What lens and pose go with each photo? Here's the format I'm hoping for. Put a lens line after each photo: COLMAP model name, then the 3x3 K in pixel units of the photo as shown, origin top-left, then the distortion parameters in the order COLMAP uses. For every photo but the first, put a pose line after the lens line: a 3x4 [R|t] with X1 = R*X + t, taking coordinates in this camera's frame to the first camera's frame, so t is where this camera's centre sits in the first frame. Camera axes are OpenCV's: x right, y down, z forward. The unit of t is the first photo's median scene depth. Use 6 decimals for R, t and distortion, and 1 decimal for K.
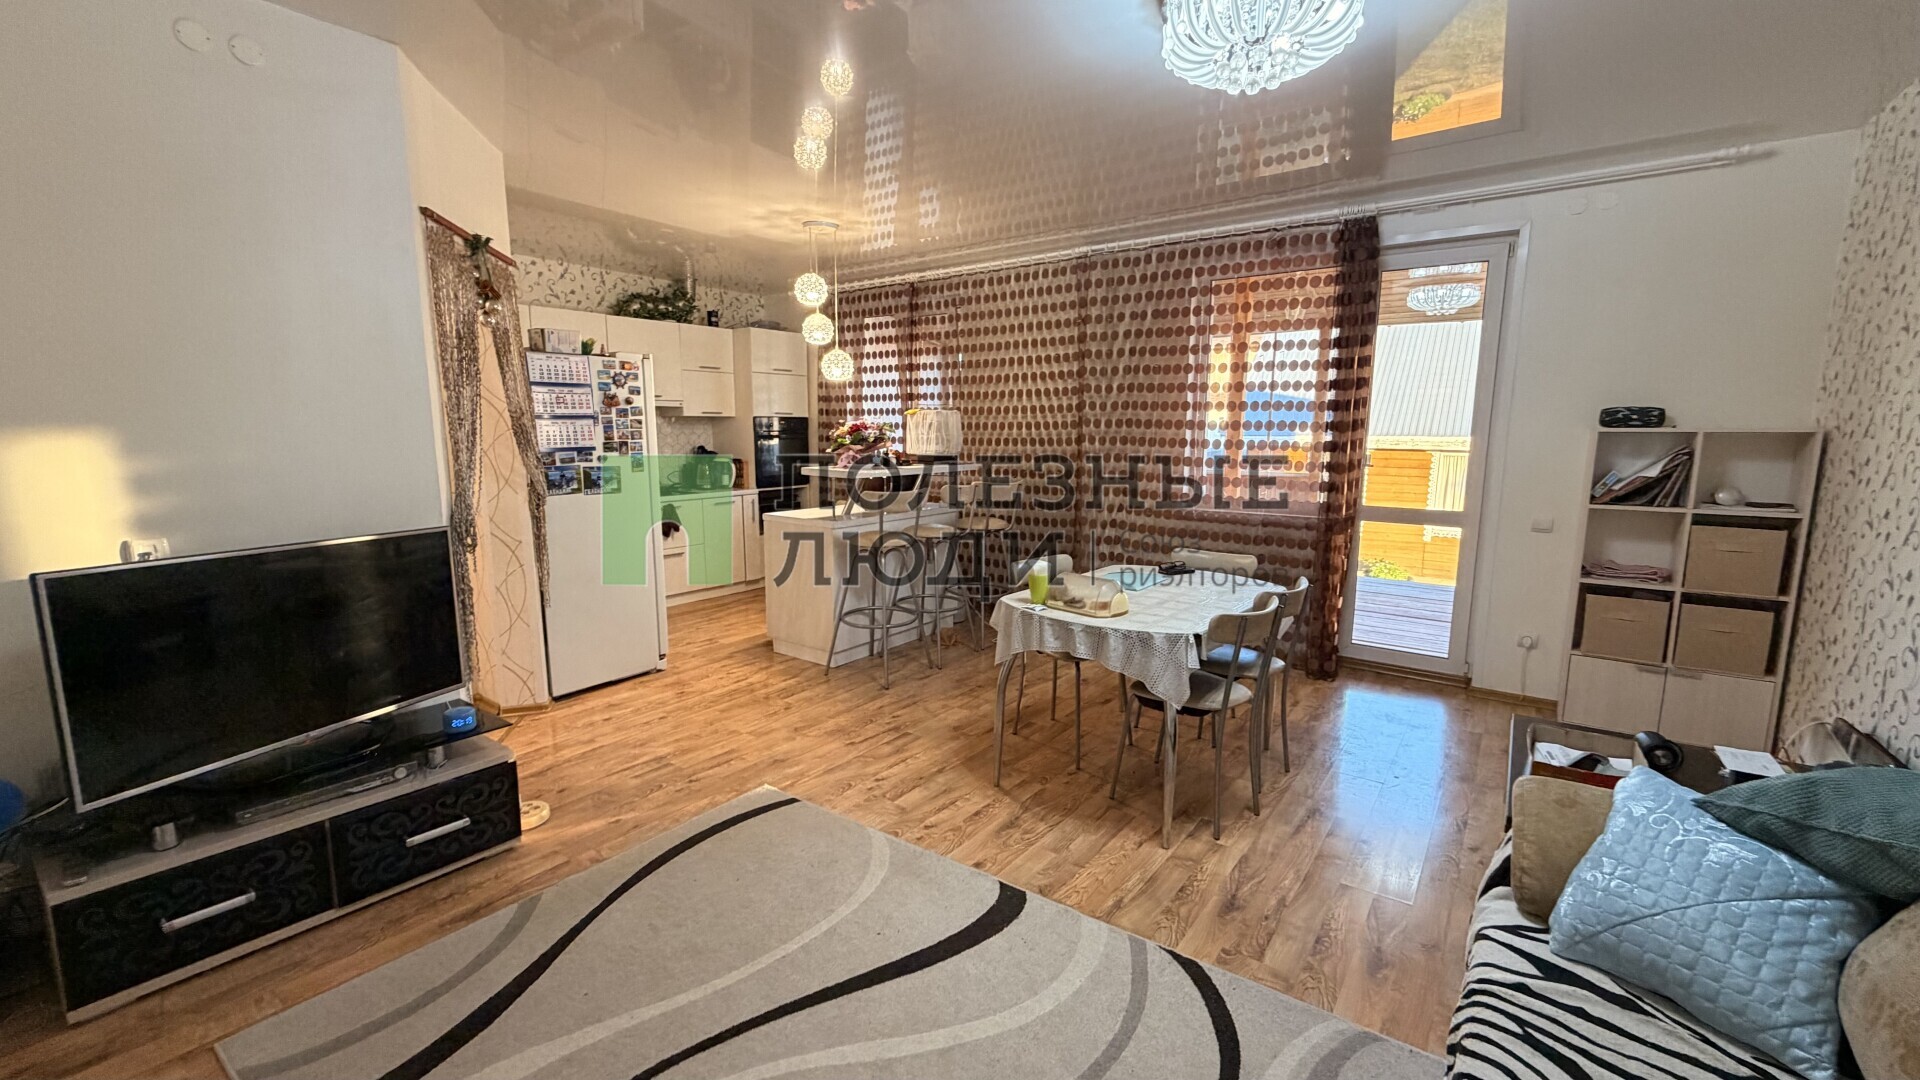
lens RADIAL K [[765.8, 0, 954.0], [0, 765.8, 539.7], [0, 0, 1]] dist [0.002347, 0.000756]
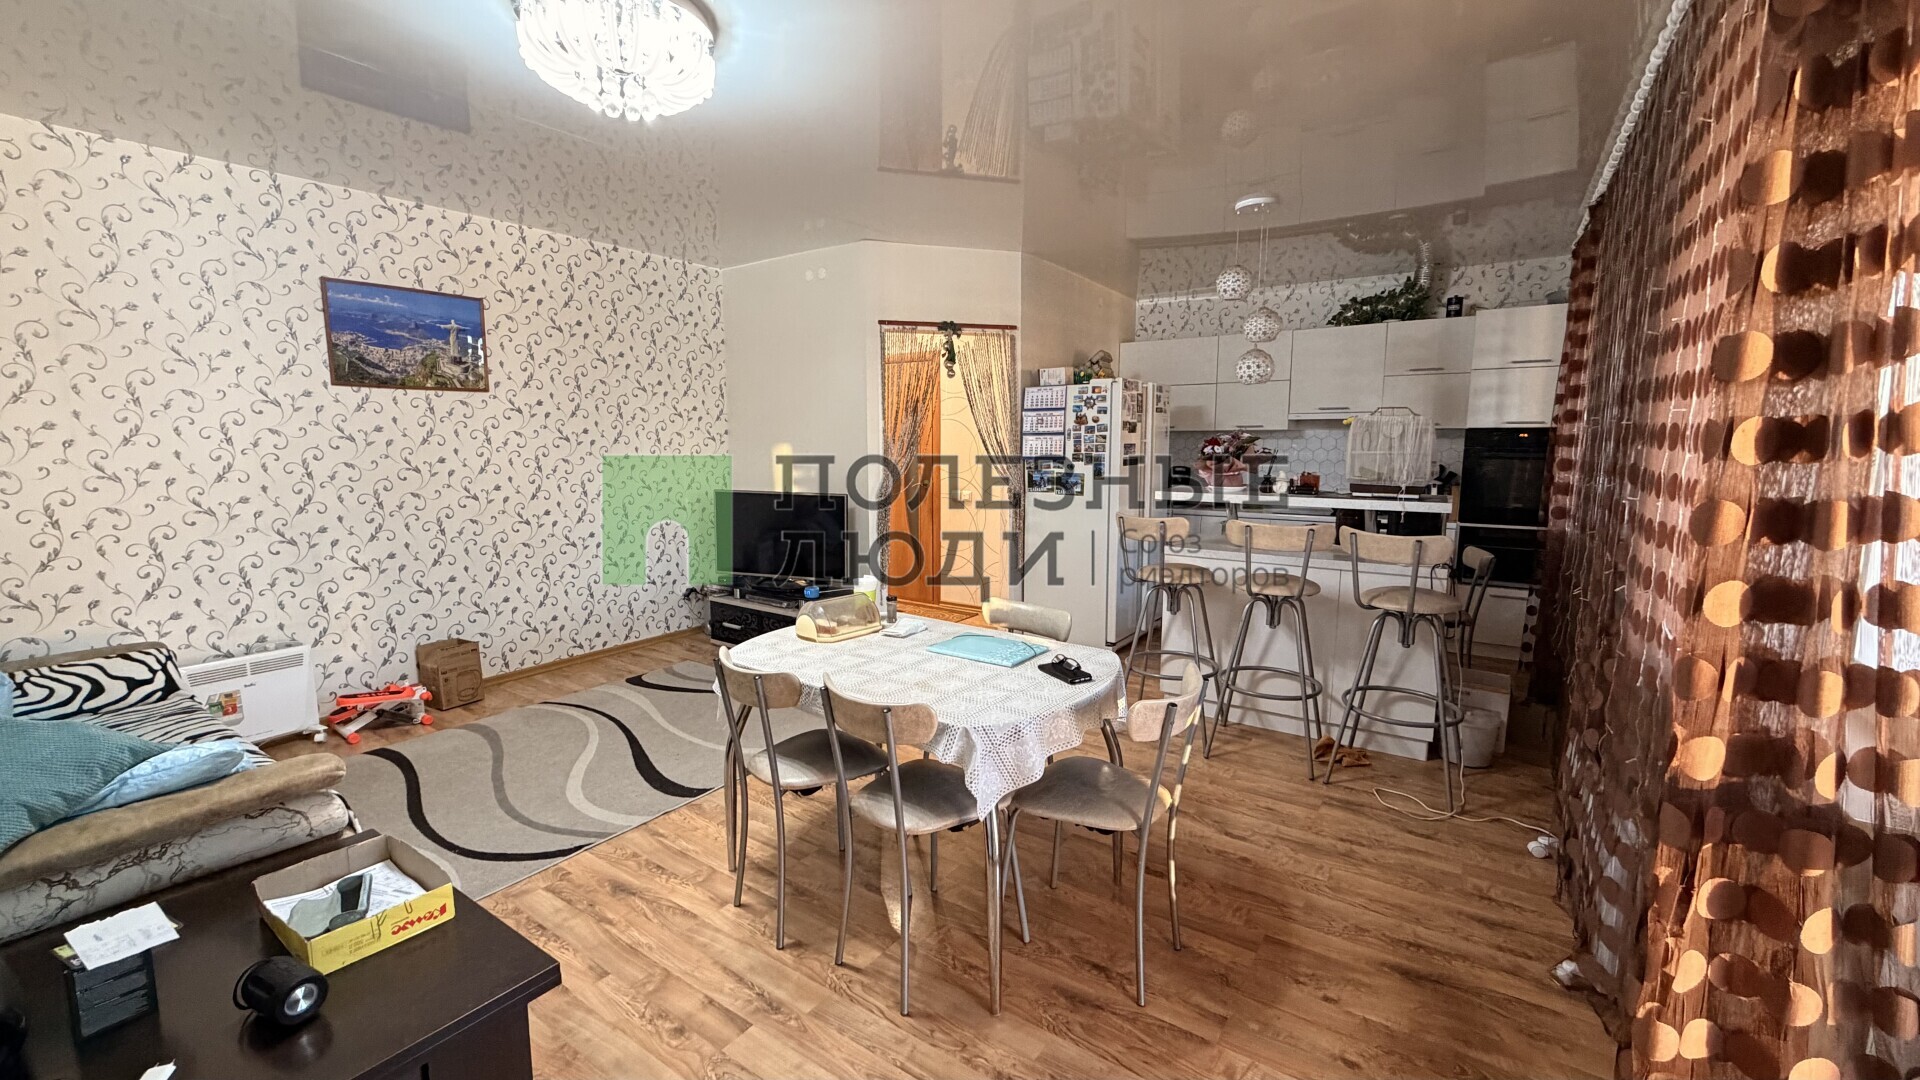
lens RADIAL K [[765.8, 0, 959.4], [0, 765.8, 541.4], [0, 0, 1]] dist [0.002347, 0.000756]
pose [[0.047519, 0.131168, -0.990221, 0.771975], [-0.147390, 0.981410, 0.122928, -0.110960], [0.987936, 0.140107, 0.065968, 0.743968]]
